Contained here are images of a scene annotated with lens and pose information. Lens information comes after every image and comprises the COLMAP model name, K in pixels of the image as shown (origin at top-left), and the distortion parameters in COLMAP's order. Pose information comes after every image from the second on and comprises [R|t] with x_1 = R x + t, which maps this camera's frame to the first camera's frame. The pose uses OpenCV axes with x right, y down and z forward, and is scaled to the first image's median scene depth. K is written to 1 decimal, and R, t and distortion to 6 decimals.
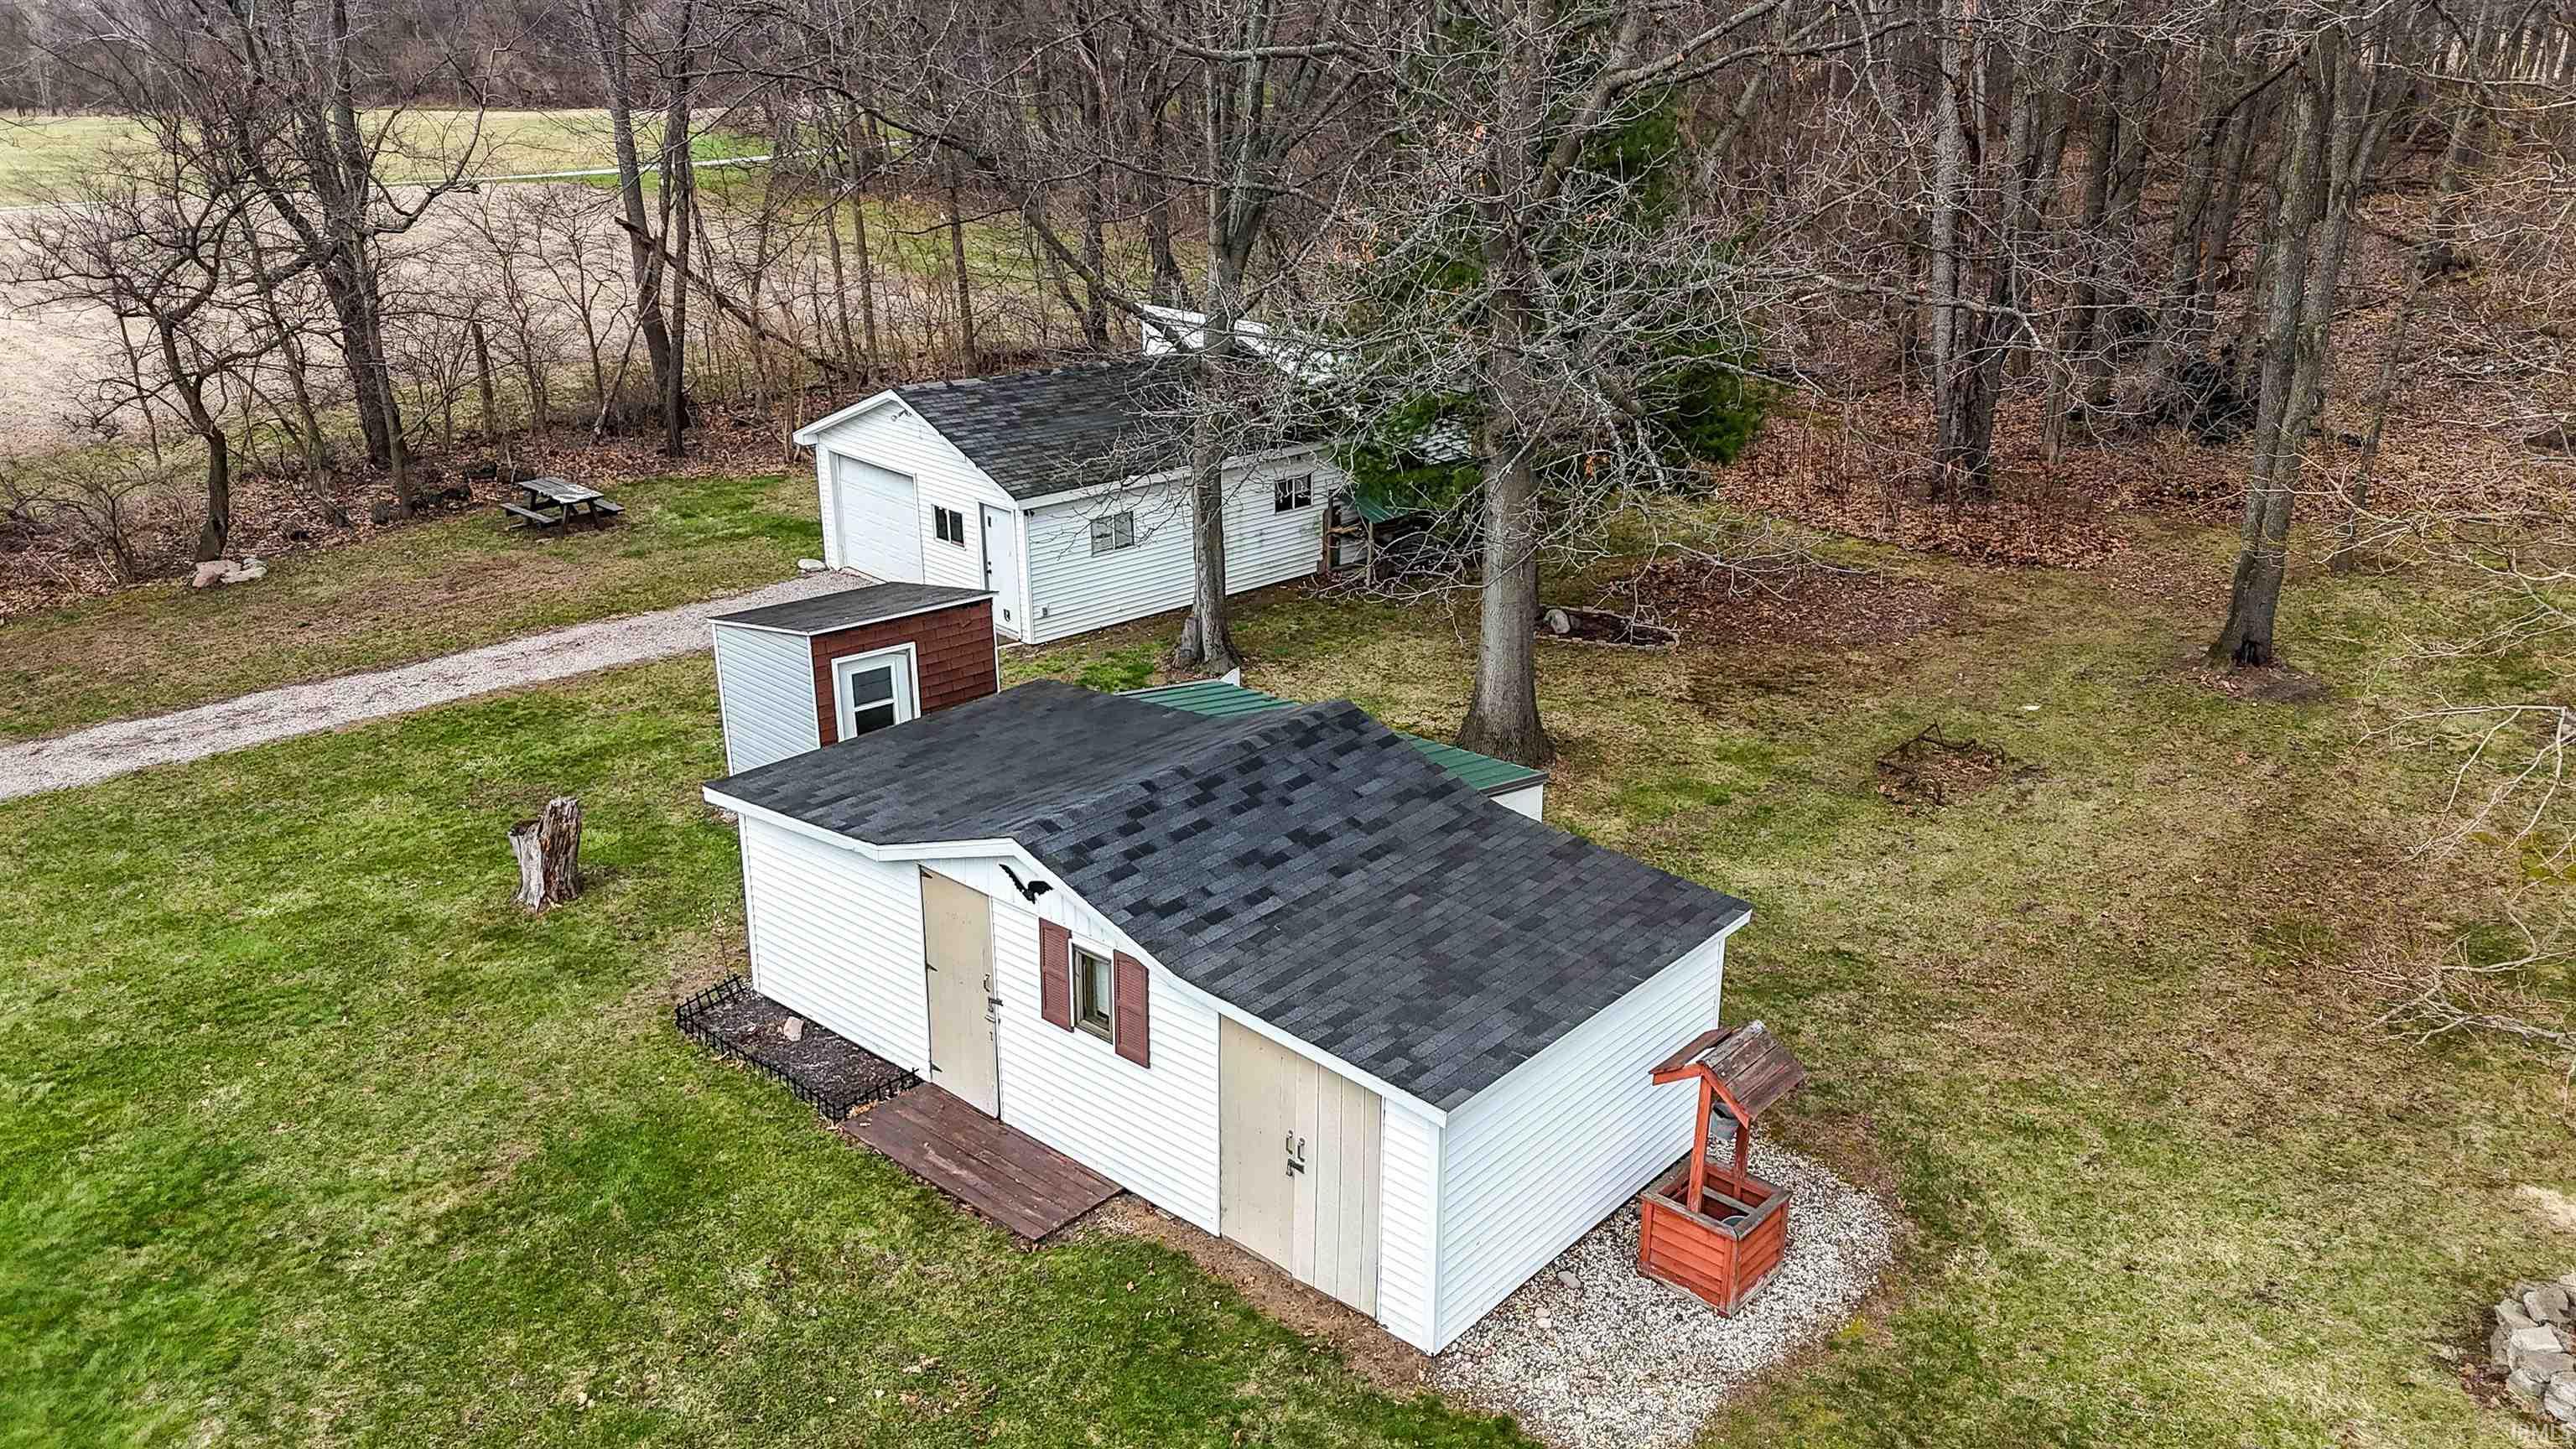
lens RADIAL K [[1927.1, 0, 1288.0], [0, 1927.1, 724.5], [0, 0, 1]] dist [0.040240, -0.003289]
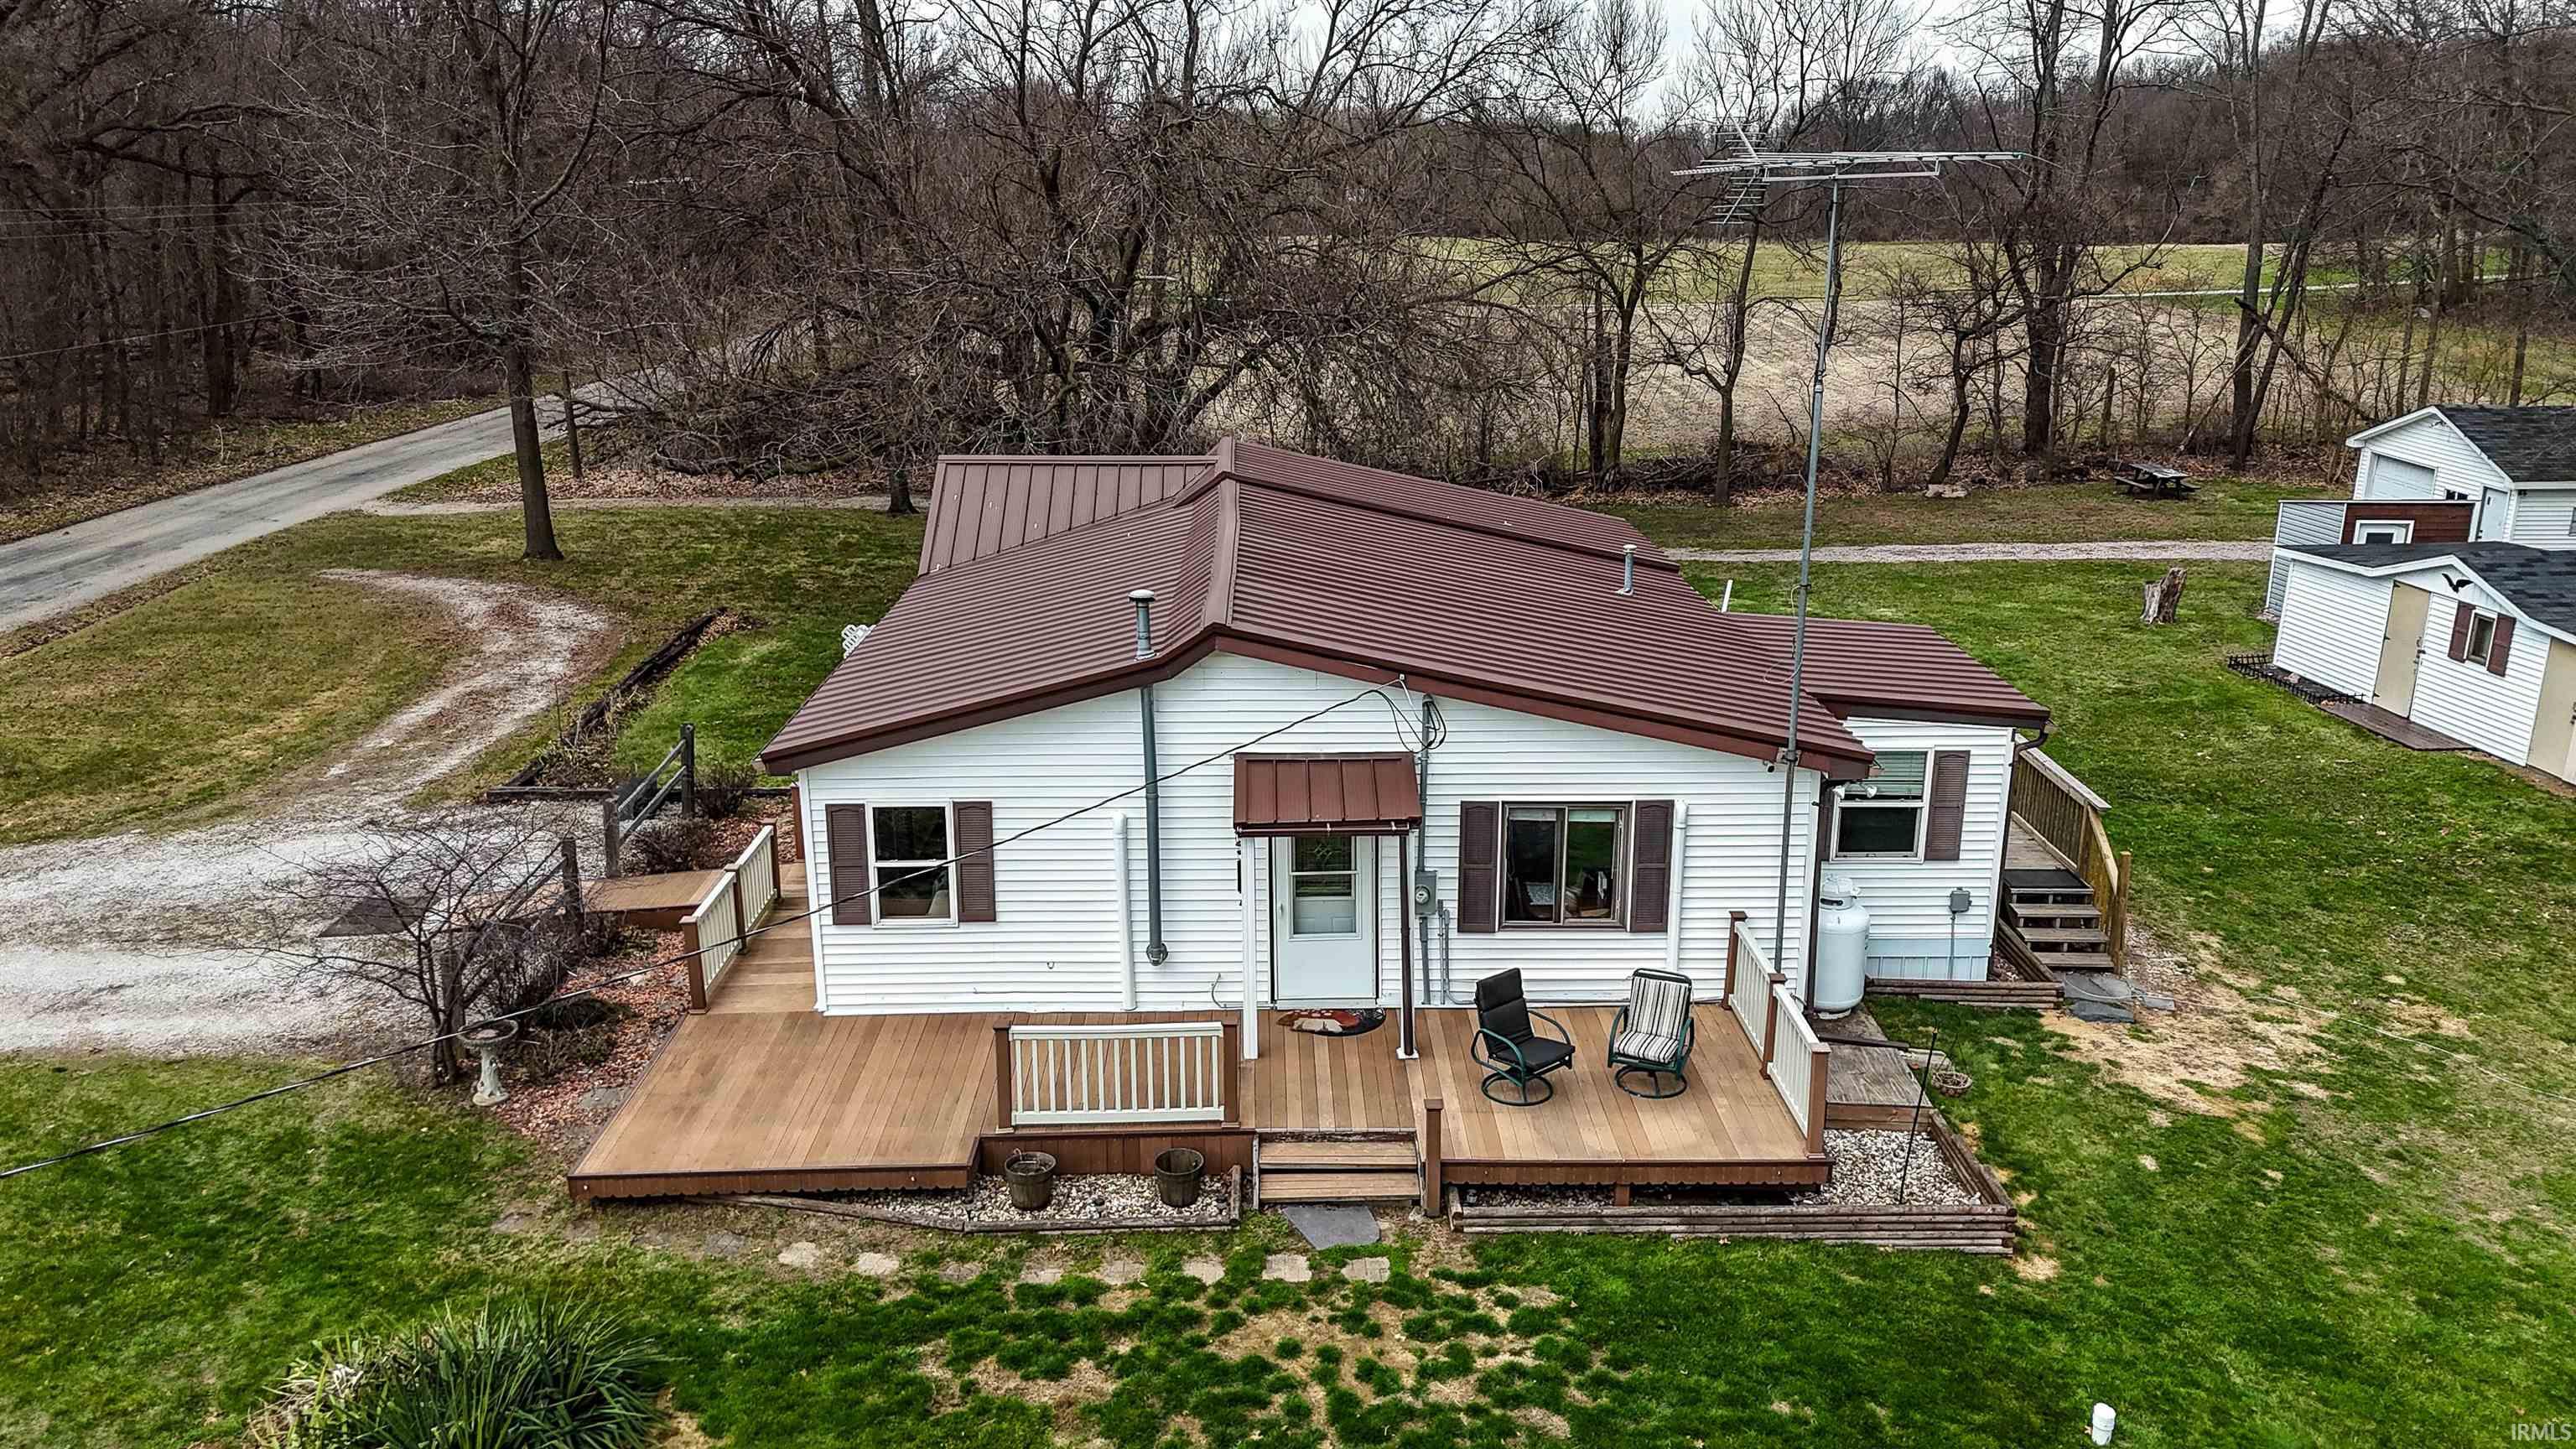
lens RADIAL K [[1898.0, 0, 1282.6], [0, 1898.0, 736.8], [0, 0, 1]] dist [0.028790, -0.004968]
pose [[0.735724, 0.196144, -0.648257, 0.173117], [-0.233026, 0.972019, 0.029638, 0.280408], [0.635931, 0.129256, 0.760845, -0.750995]]
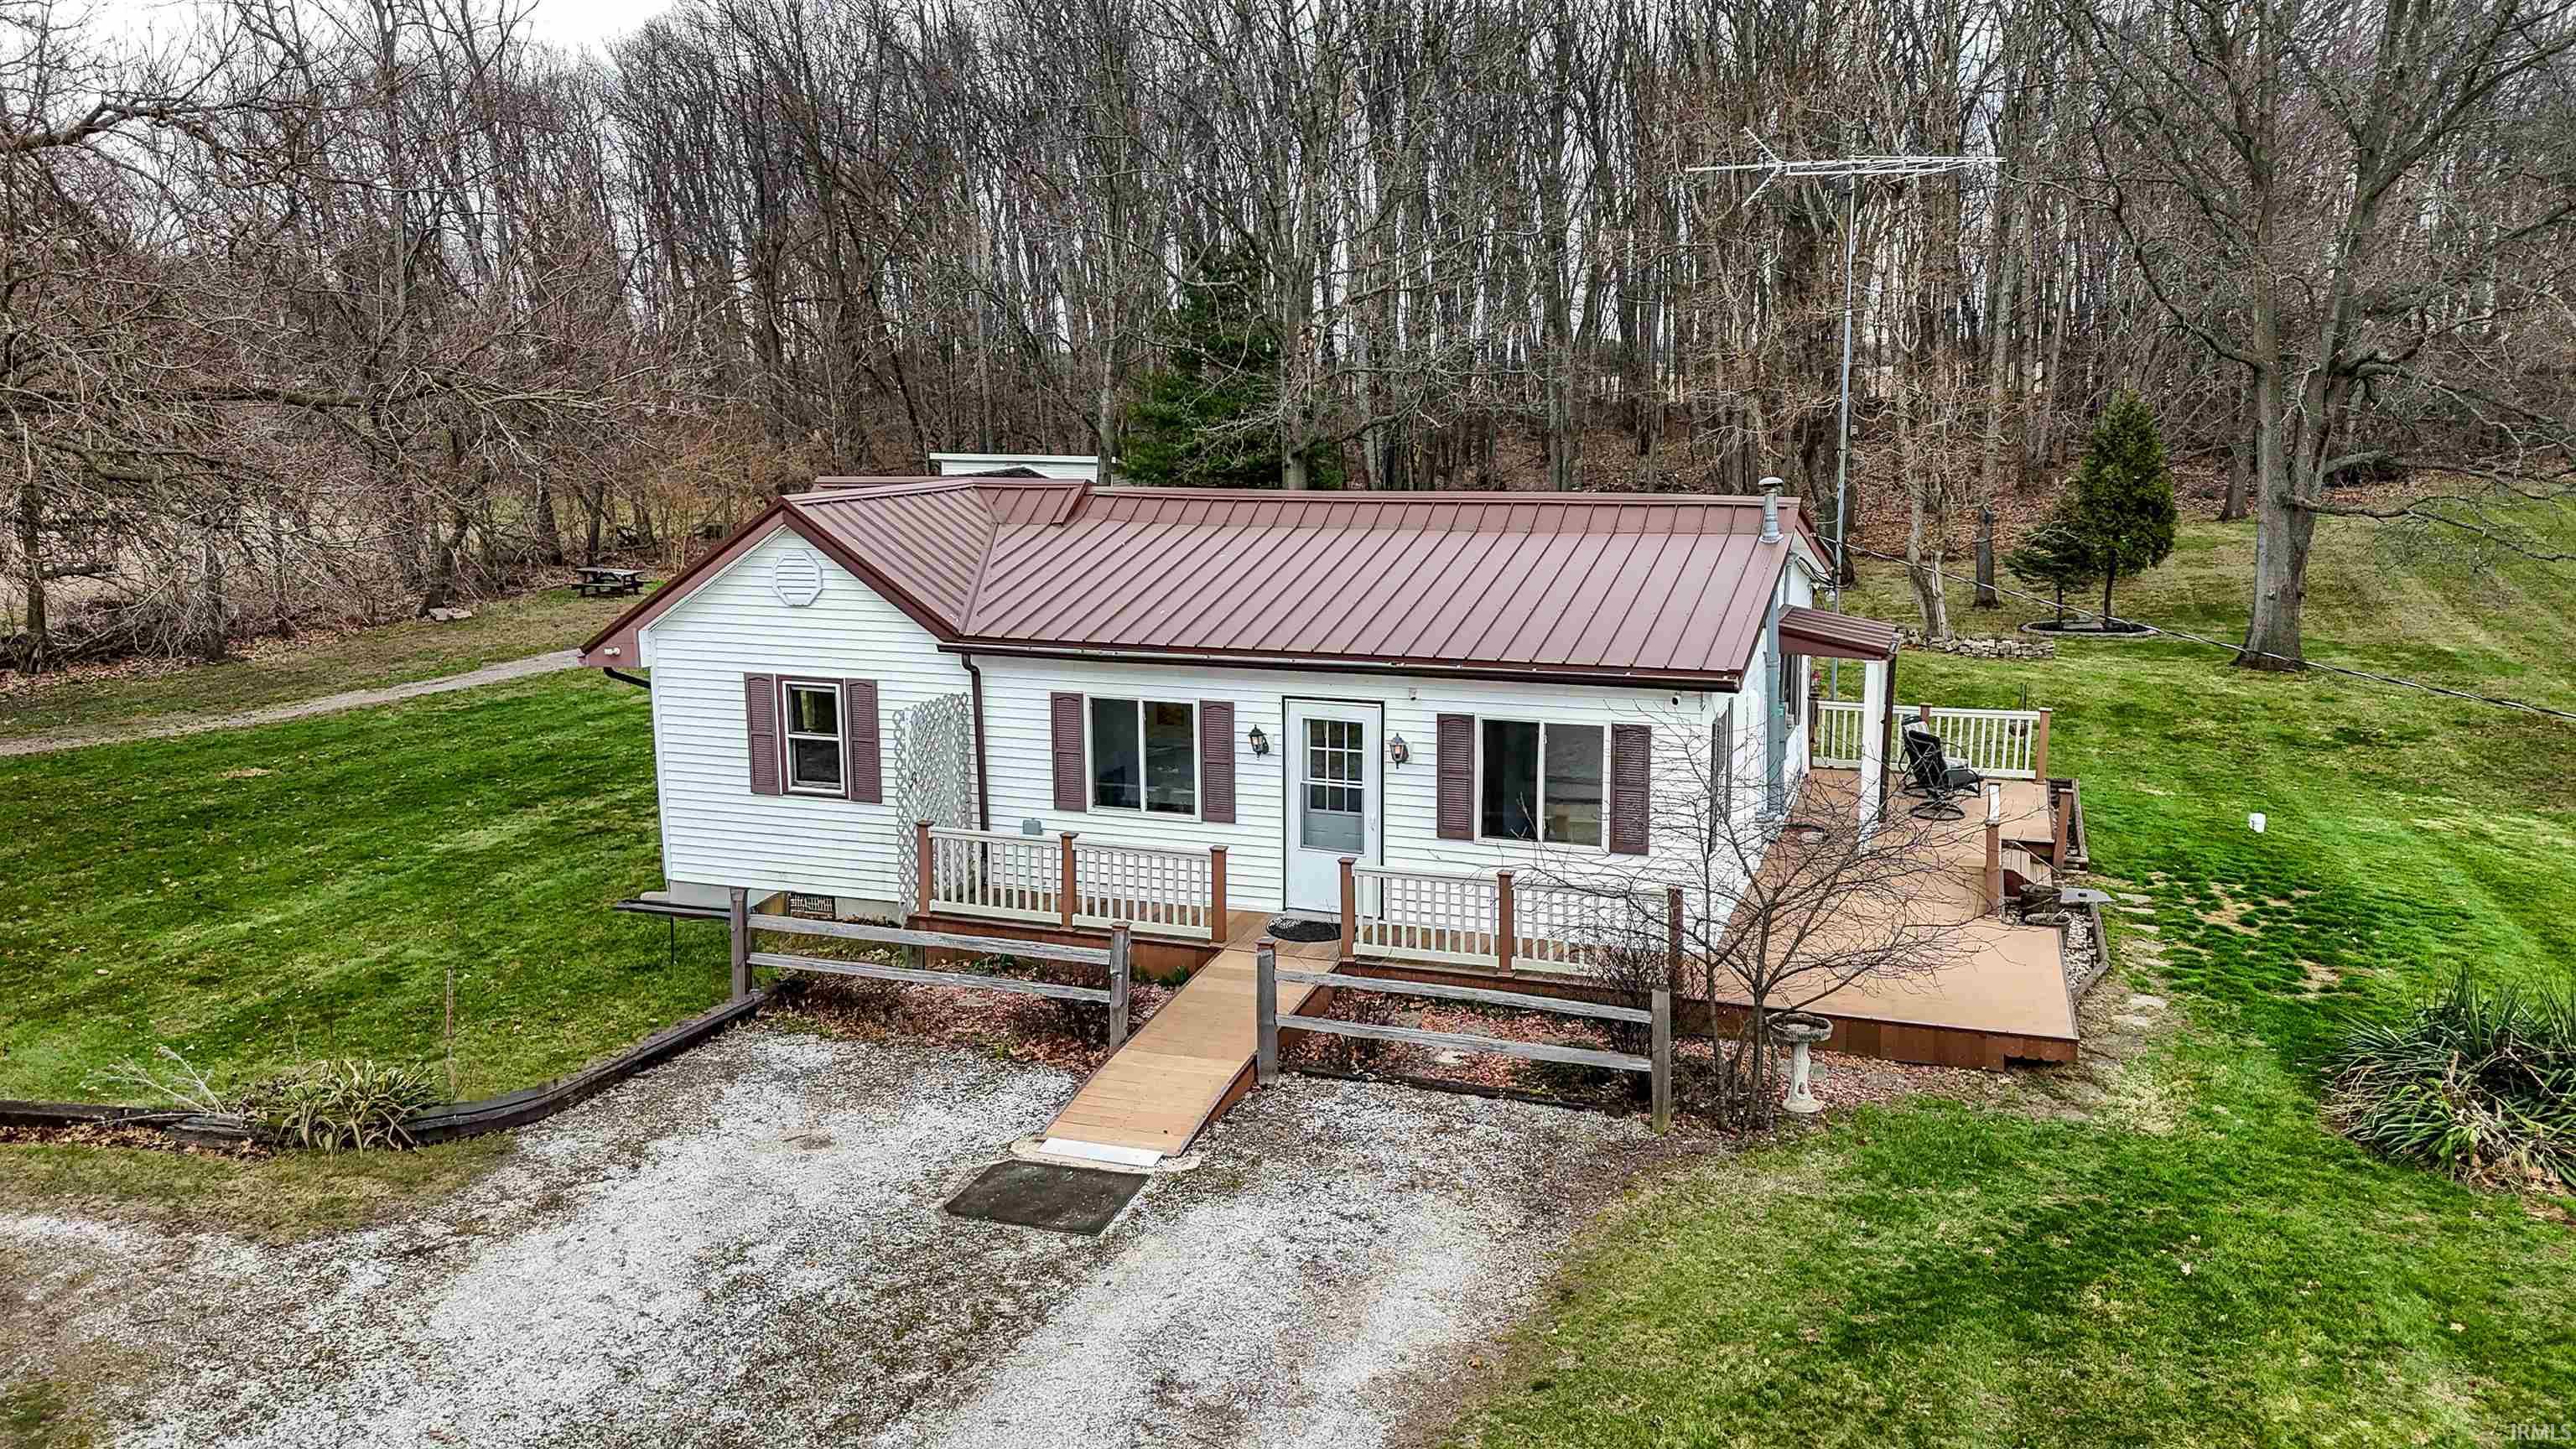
lens RADIAL K [[1927.1, 0, 1288.0], [0, 1927.1, 724.5], [0, 0, 1]] dist [0.040240, -0.003289]
pose [[0.901617, -0.085940, 0.423912, -0.842347], [0.152176, 0.980430, -0.124899, 0.432000], [-0.404882, 0.177120, 0.897050, -0.873730]]
